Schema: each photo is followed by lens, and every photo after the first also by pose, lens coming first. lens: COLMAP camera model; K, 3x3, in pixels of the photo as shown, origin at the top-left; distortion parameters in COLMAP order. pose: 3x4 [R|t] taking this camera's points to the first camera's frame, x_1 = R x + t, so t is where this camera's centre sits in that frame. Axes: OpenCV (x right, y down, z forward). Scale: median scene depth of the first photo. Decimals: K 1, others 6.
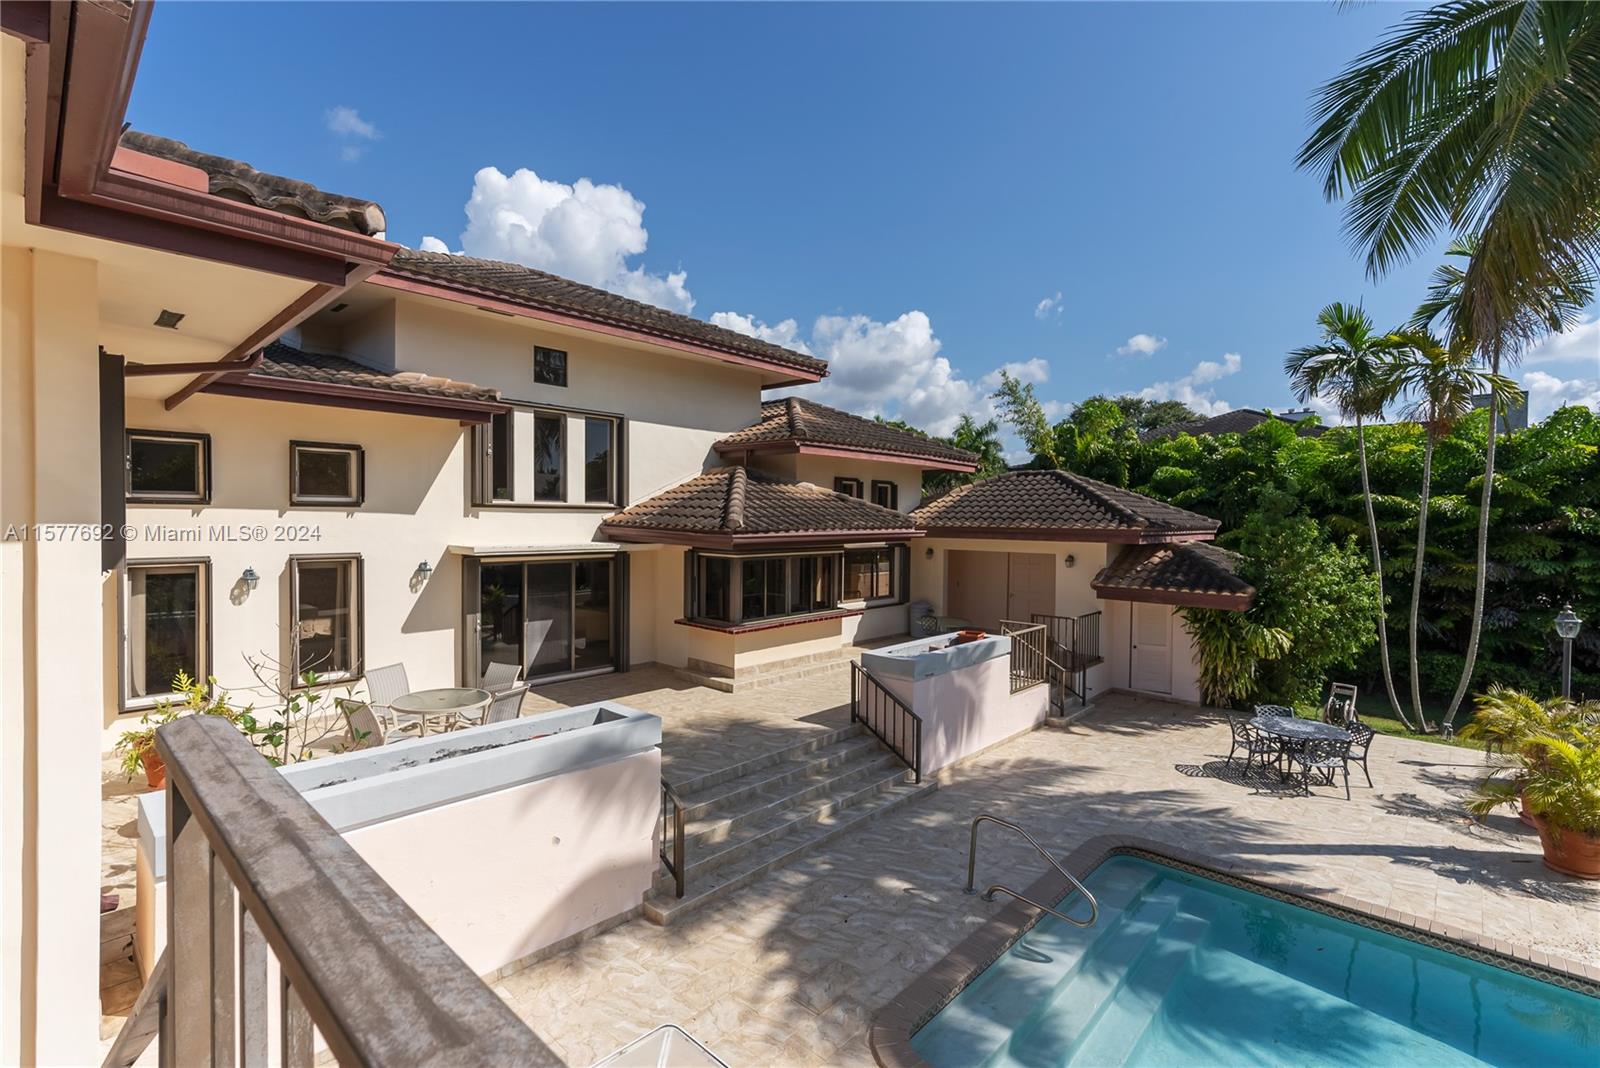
lens RADIAL K [[722.6, 0, 800.0], [0, 722.6, 534.0], [0, 0, 1]] dist [-0.002069, 0.000611]
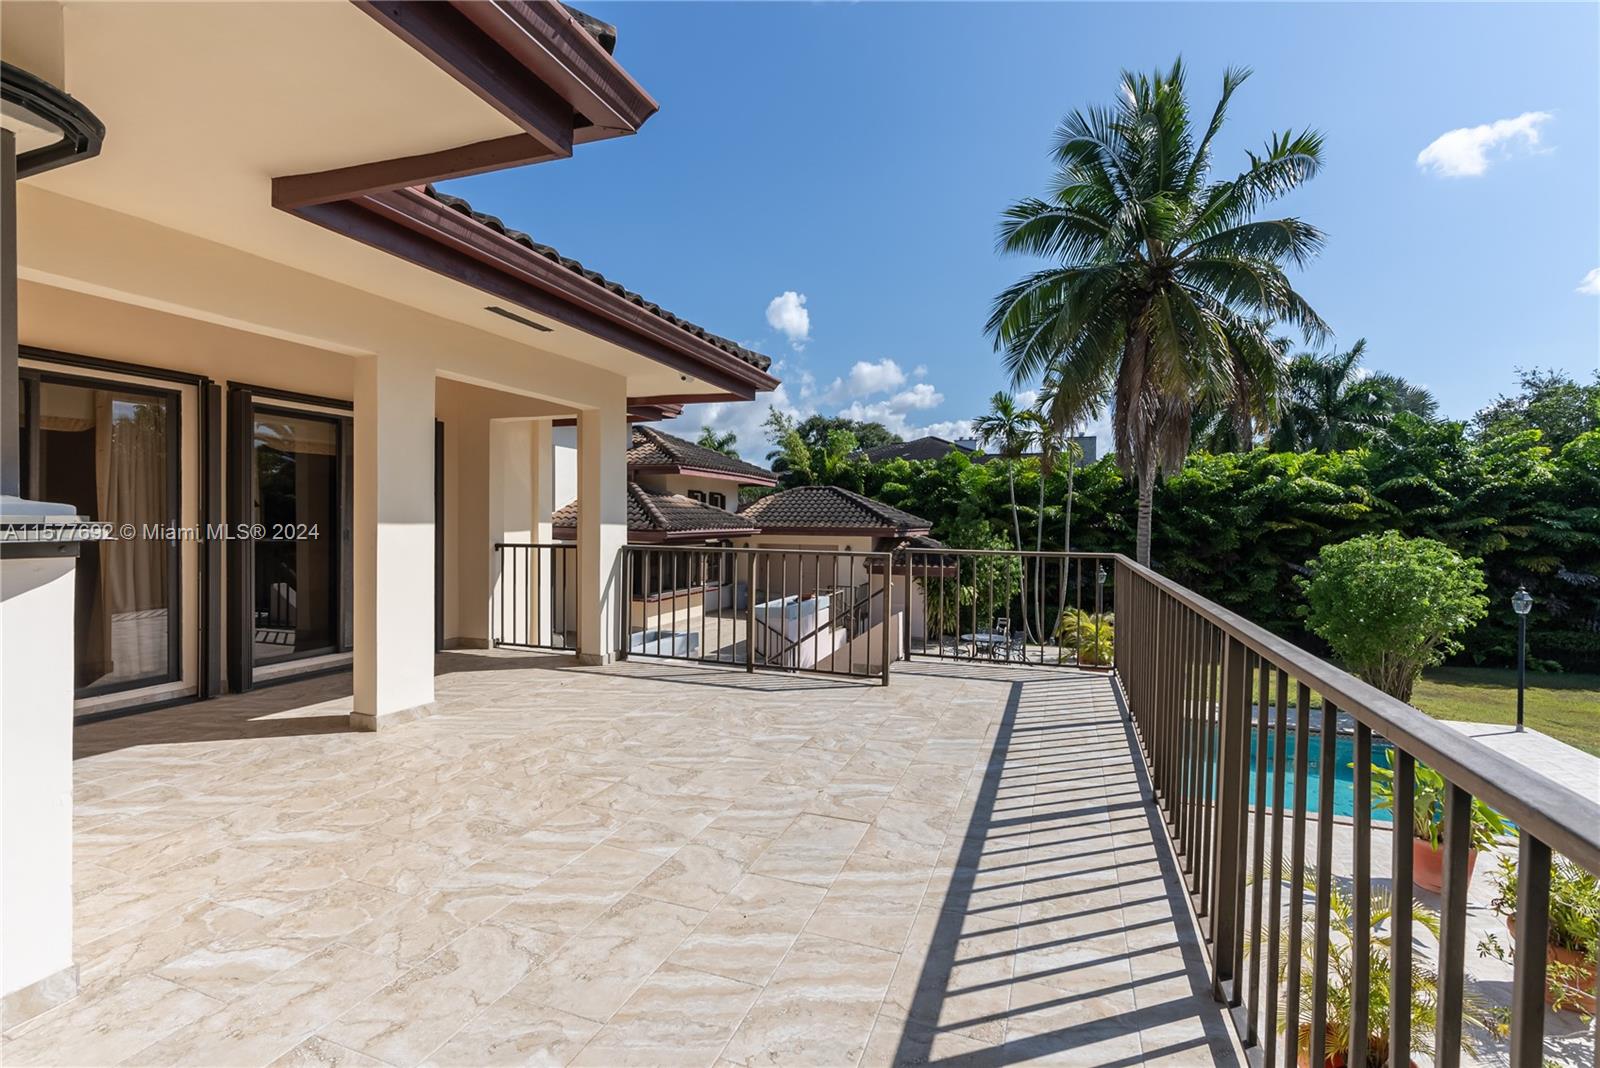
lens RADIAL K [[722.6, 0, 800.0], [0, 722.6, 534.0], [0, 0, 1]] dist [-0.002069, 0.000611]
pose [[0.926252, -0.008473, 0.376810, -0.261221], [0.009796, 0.999951, -0.001595, 0.006924], [-0.376778, 0.005168, 0.926289, -0.313495]]
